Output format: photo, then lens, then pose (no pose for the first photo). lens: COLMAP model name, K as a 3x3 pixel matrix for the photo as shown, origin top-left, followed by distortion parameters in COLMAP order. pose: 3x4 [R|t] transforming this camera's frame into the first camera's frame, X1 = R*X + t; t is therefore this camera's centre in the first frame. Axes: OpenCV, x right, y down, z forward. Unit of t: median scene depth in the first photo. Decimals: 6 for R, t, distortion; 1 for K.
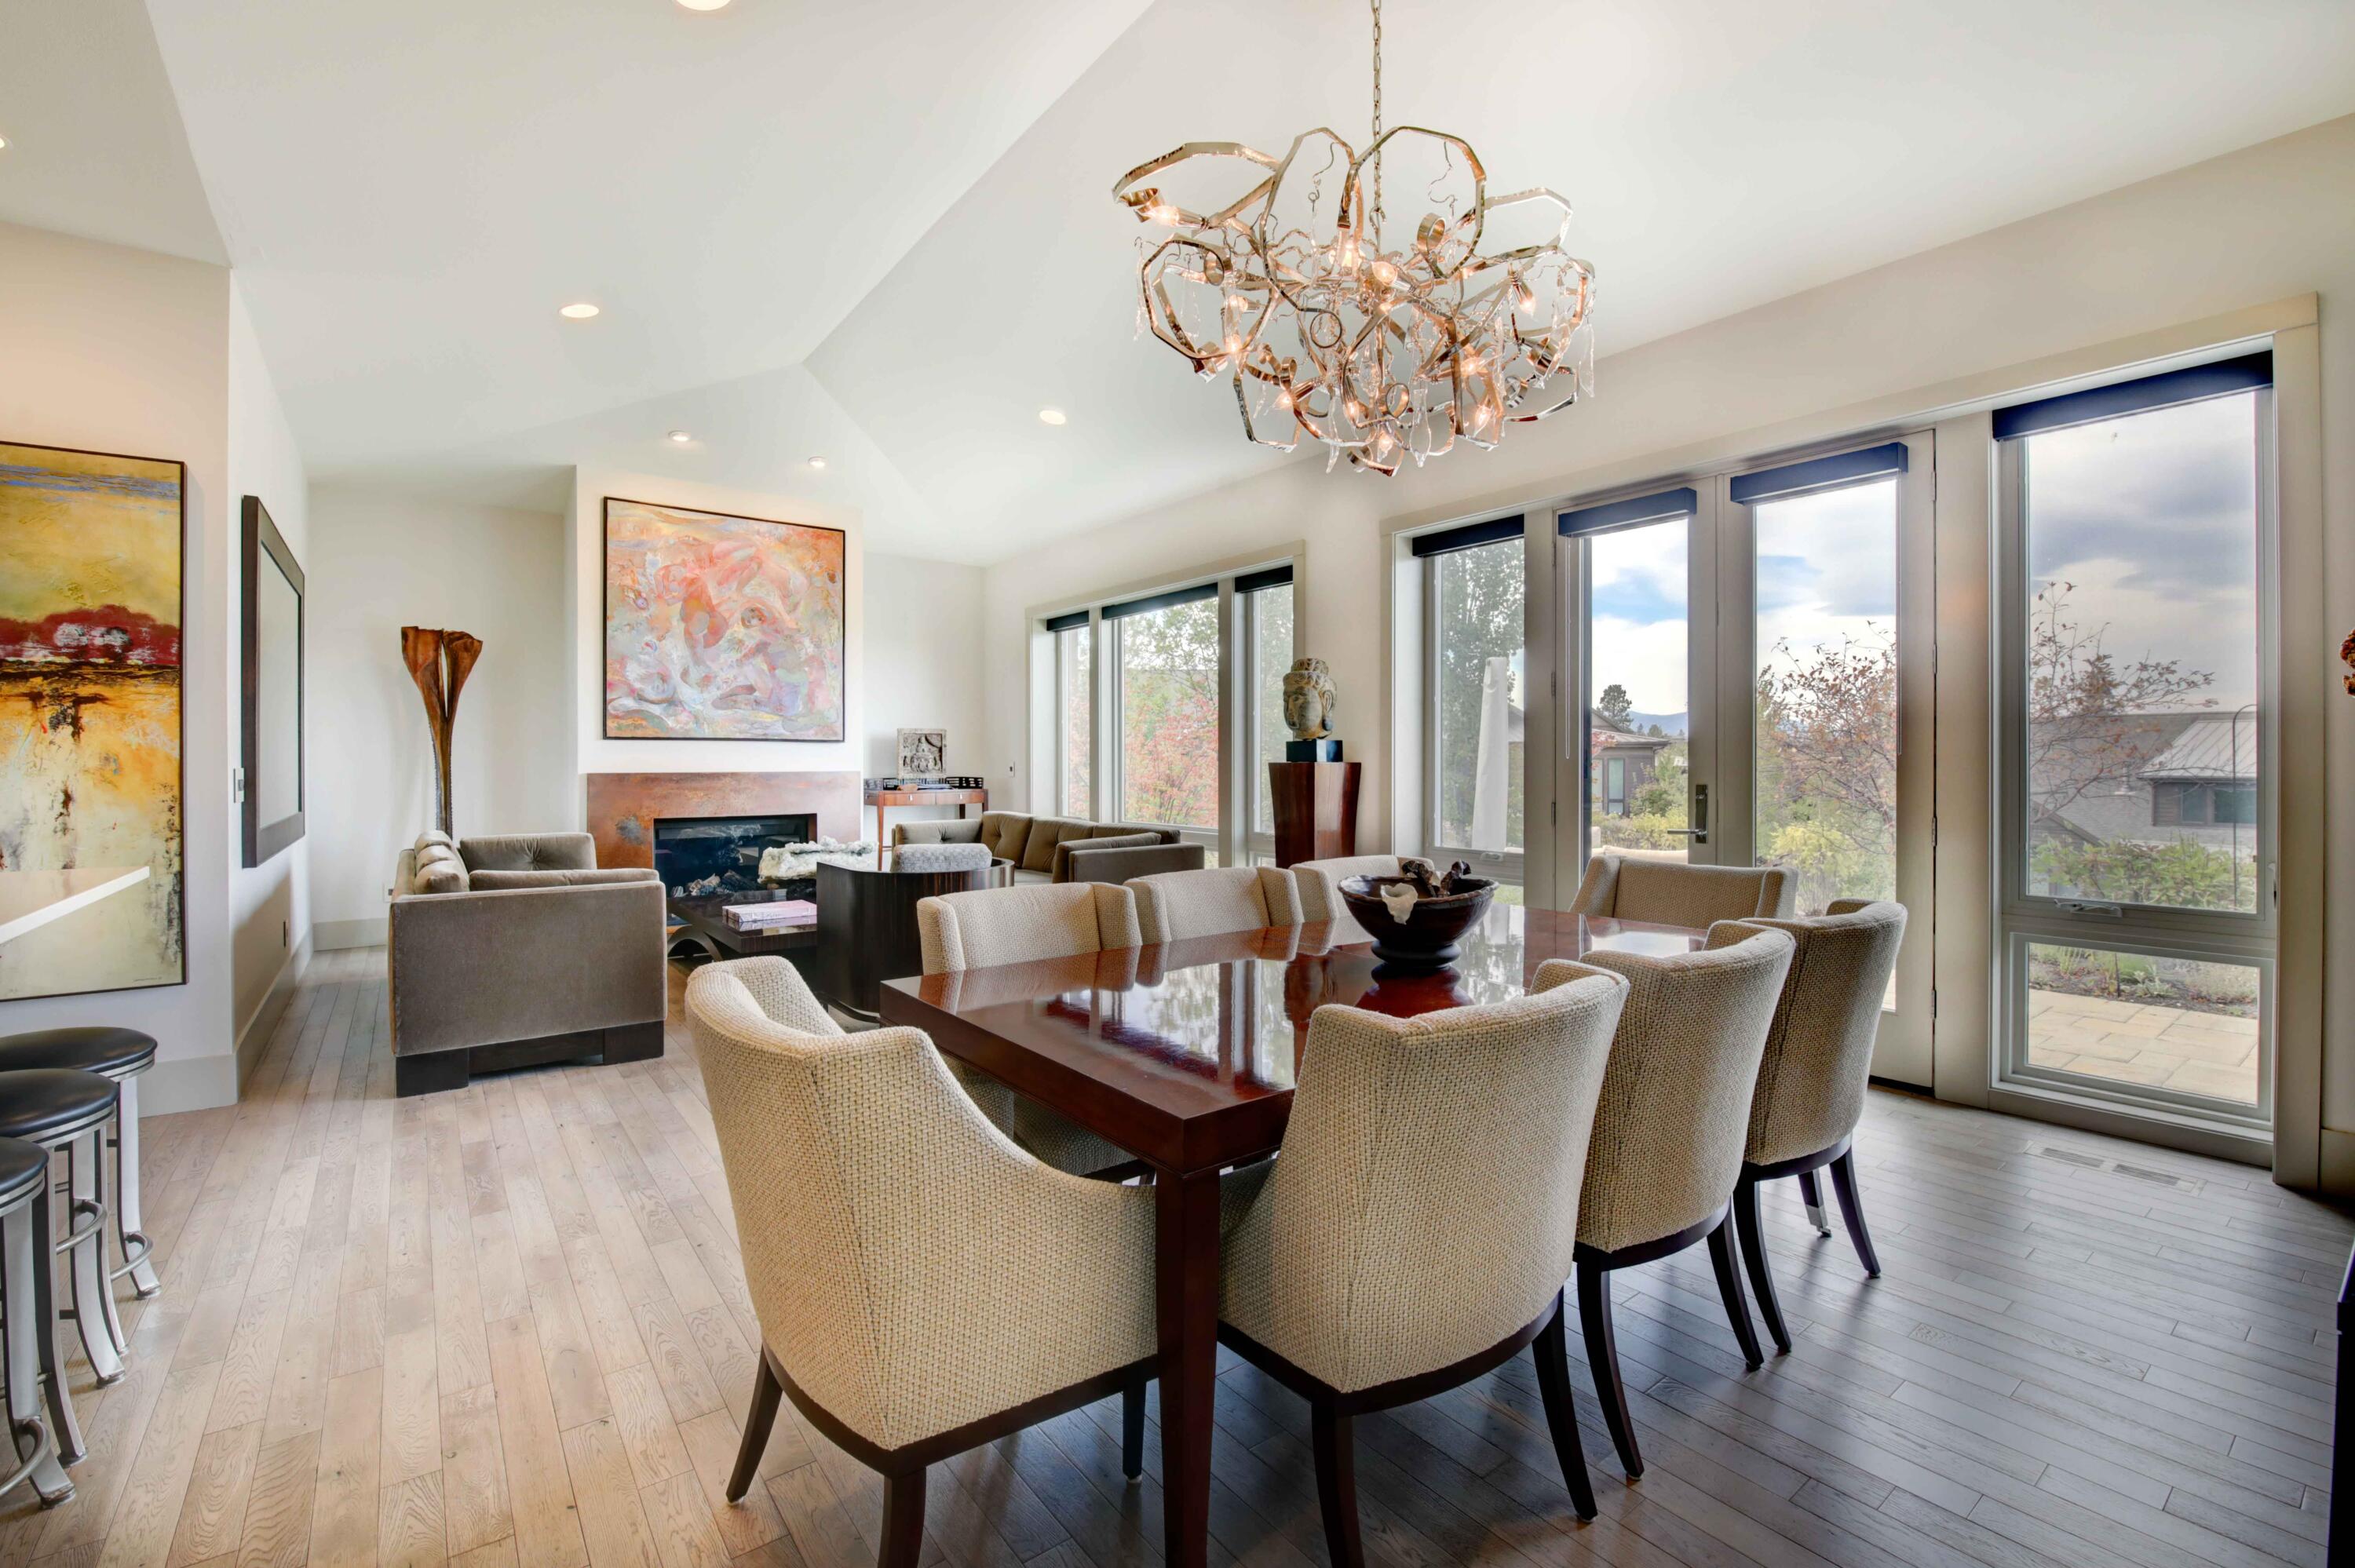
lens RADIAL K [[1017.9, 0, 1175.1], [0, 1017.9, 784.6], [0, 0, 1]] dist [-0.010197, -0.000853]
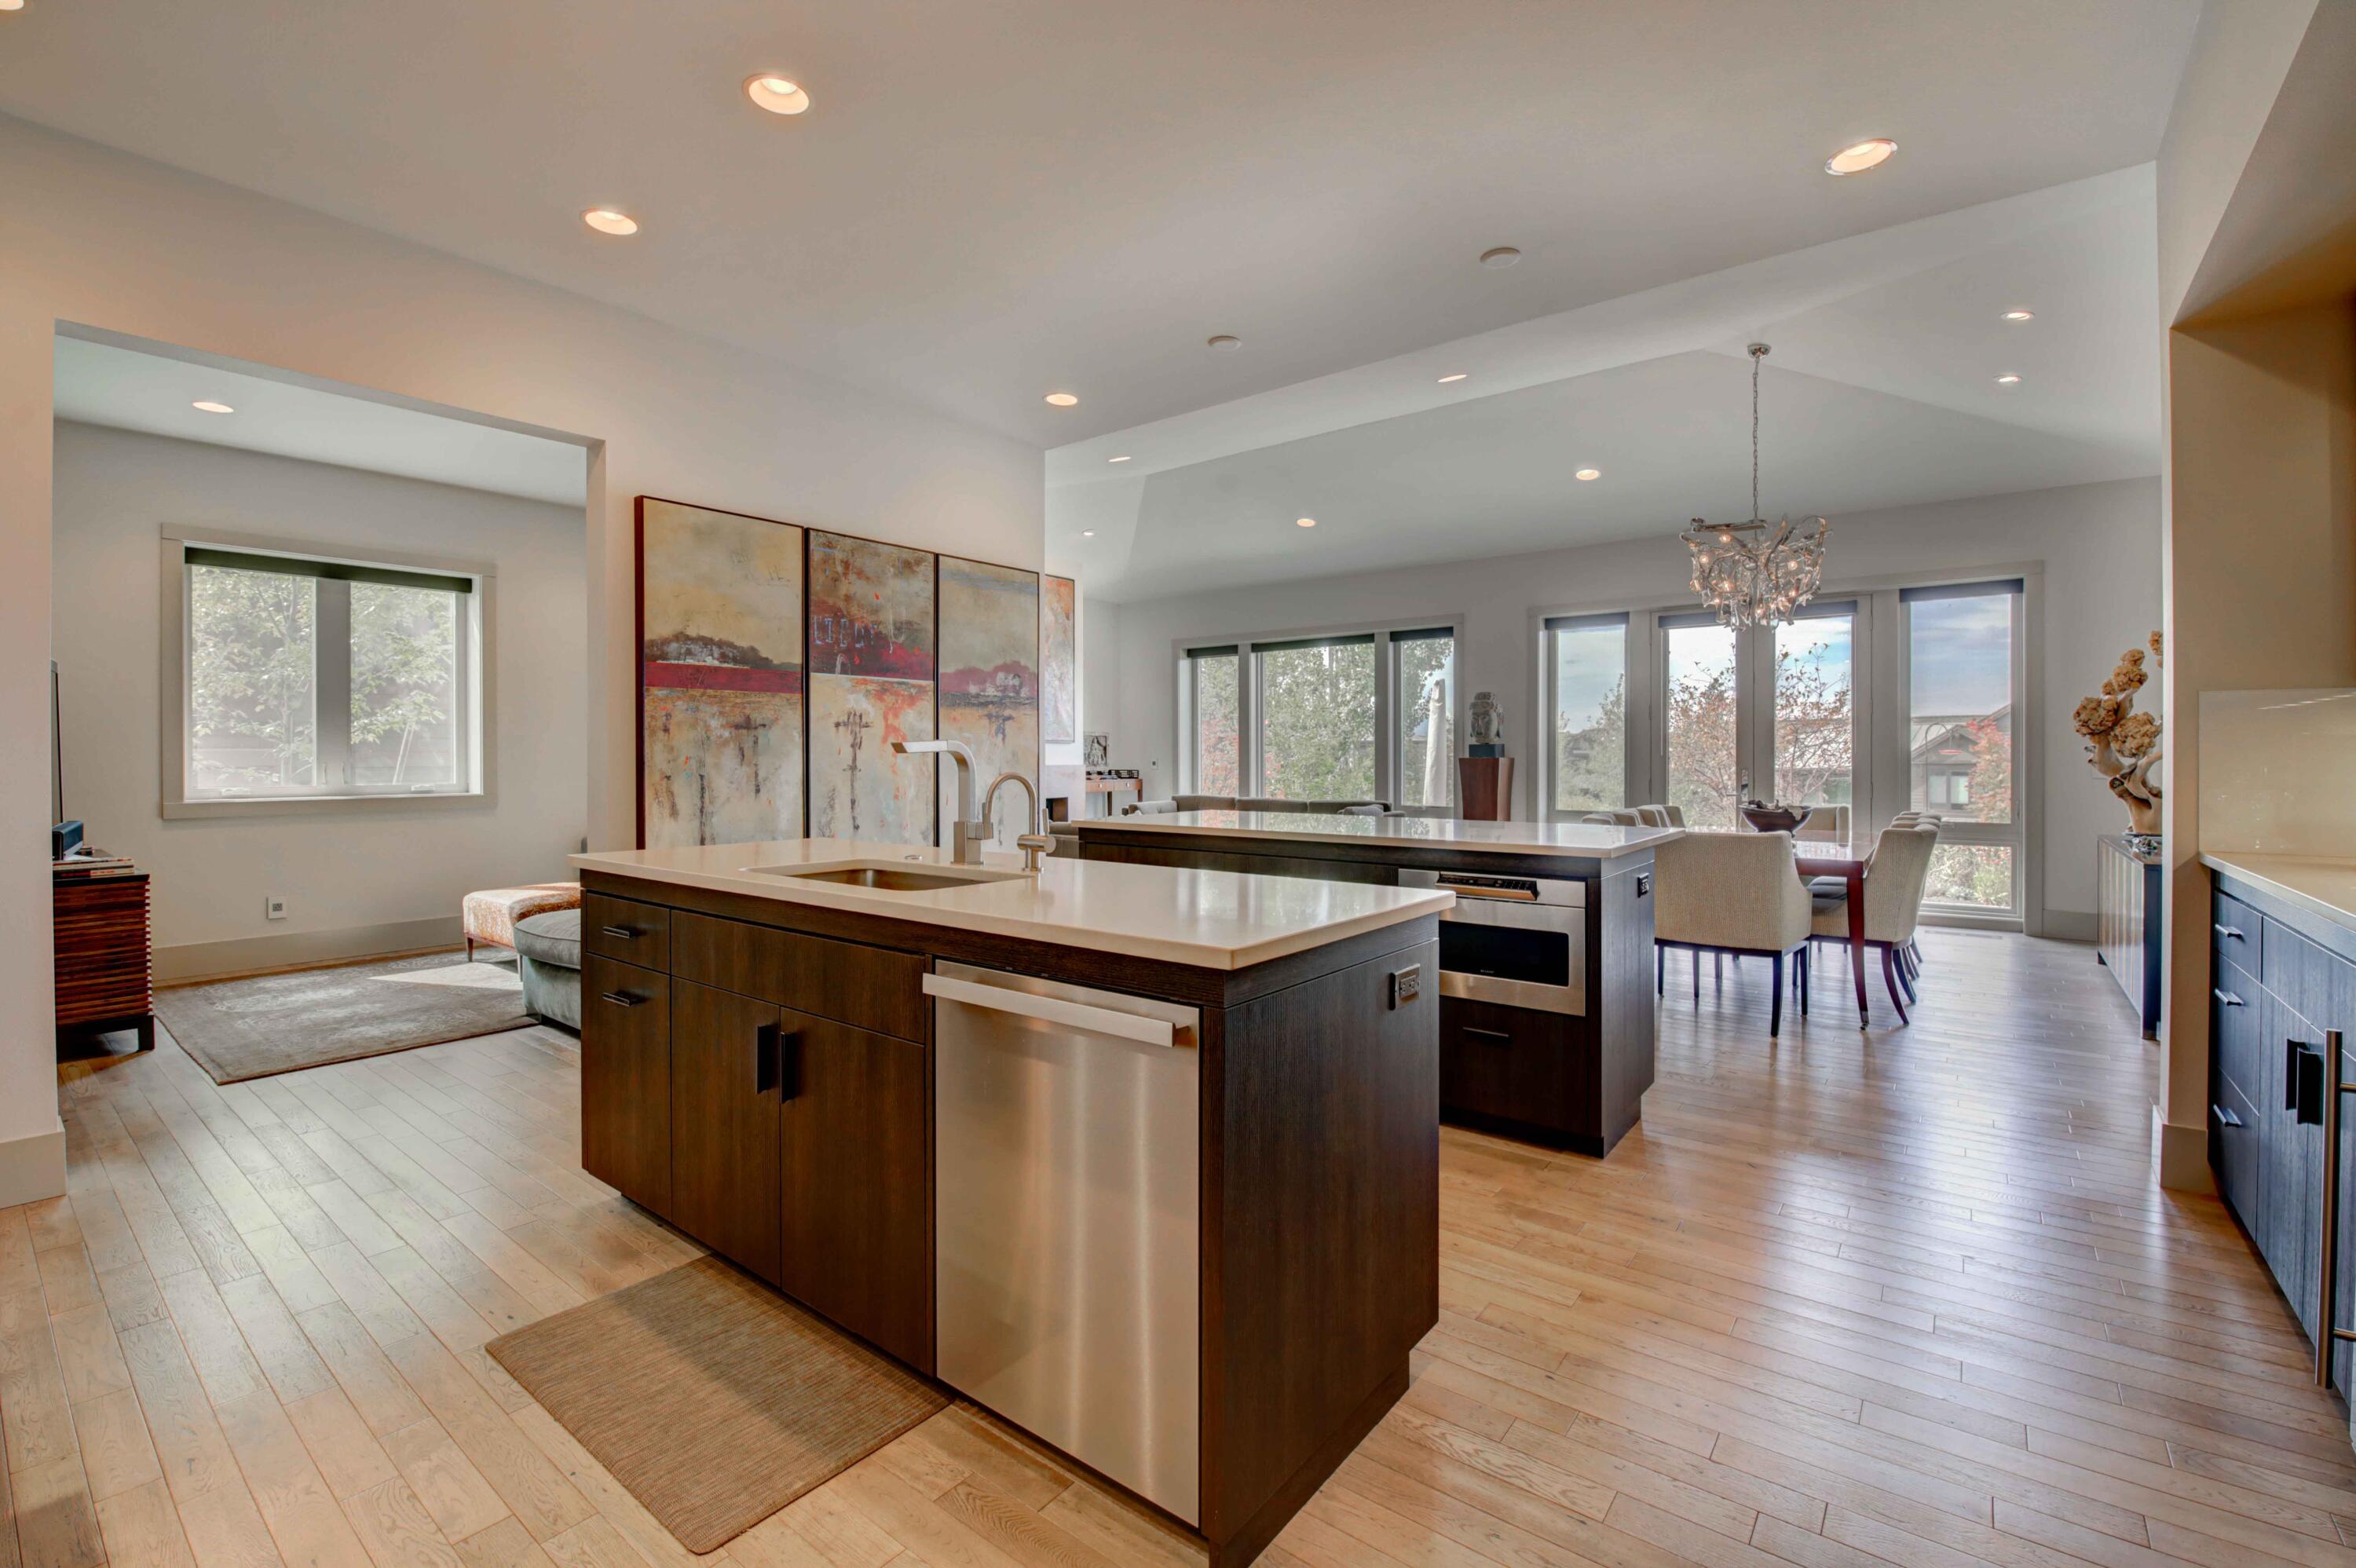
lens RADIAL K [[1018.3, 0, 1161.4], [0, 1018.3, 762.9], [0, 0, 1]] dist [-0.010197, -0.000853]
pose [[0.965890, -0.000005, 0.258951, -0.600394], [0.004367, 0.999858, -0.016270, 0.006687], [-0.258914, 0.016845, 0.965753, -0.303132]]
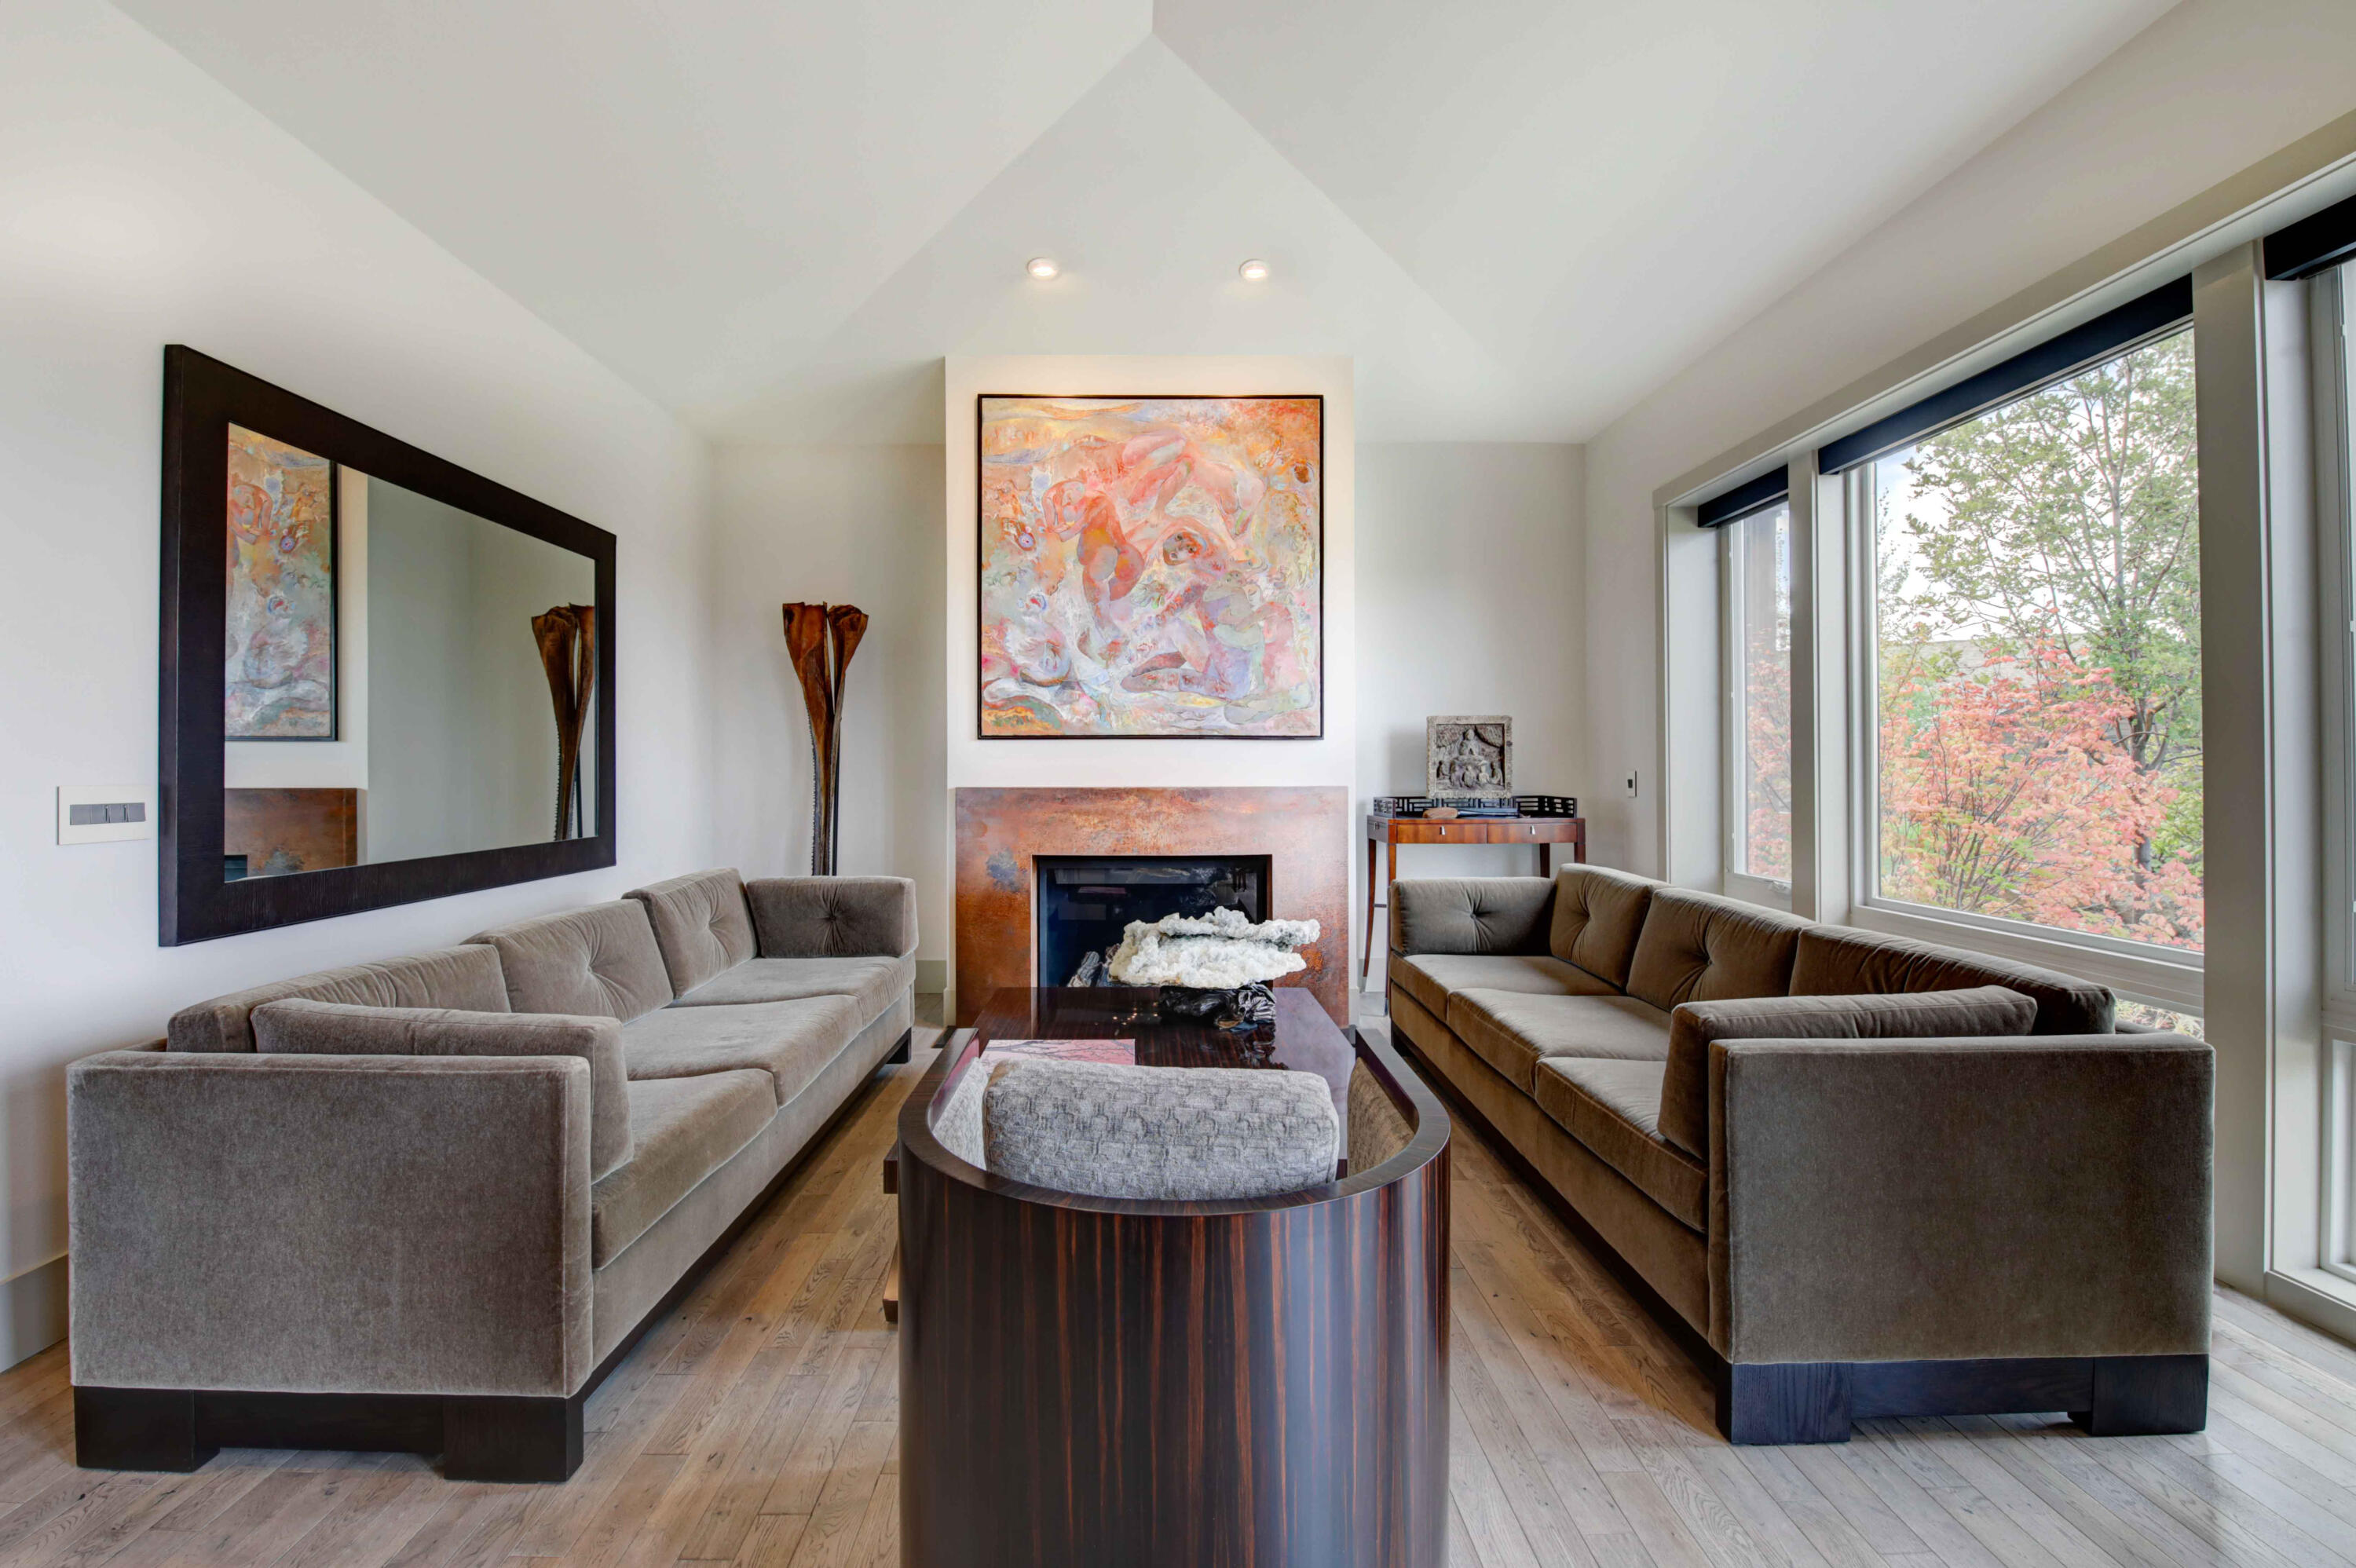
lens RADIAL K [[1018.3, 0, 1159.3], [0, 1018.3, 760.0], [0, 0, 1]] dist [-0.010197, -0.000853]
pose [[0.796788, -0.006252, -0.604226, -0.035440], [-0.012773, 0.999549, -0.027185, -0.012168], [0.604124, 0.029378, 0.796349, 0.488986]]
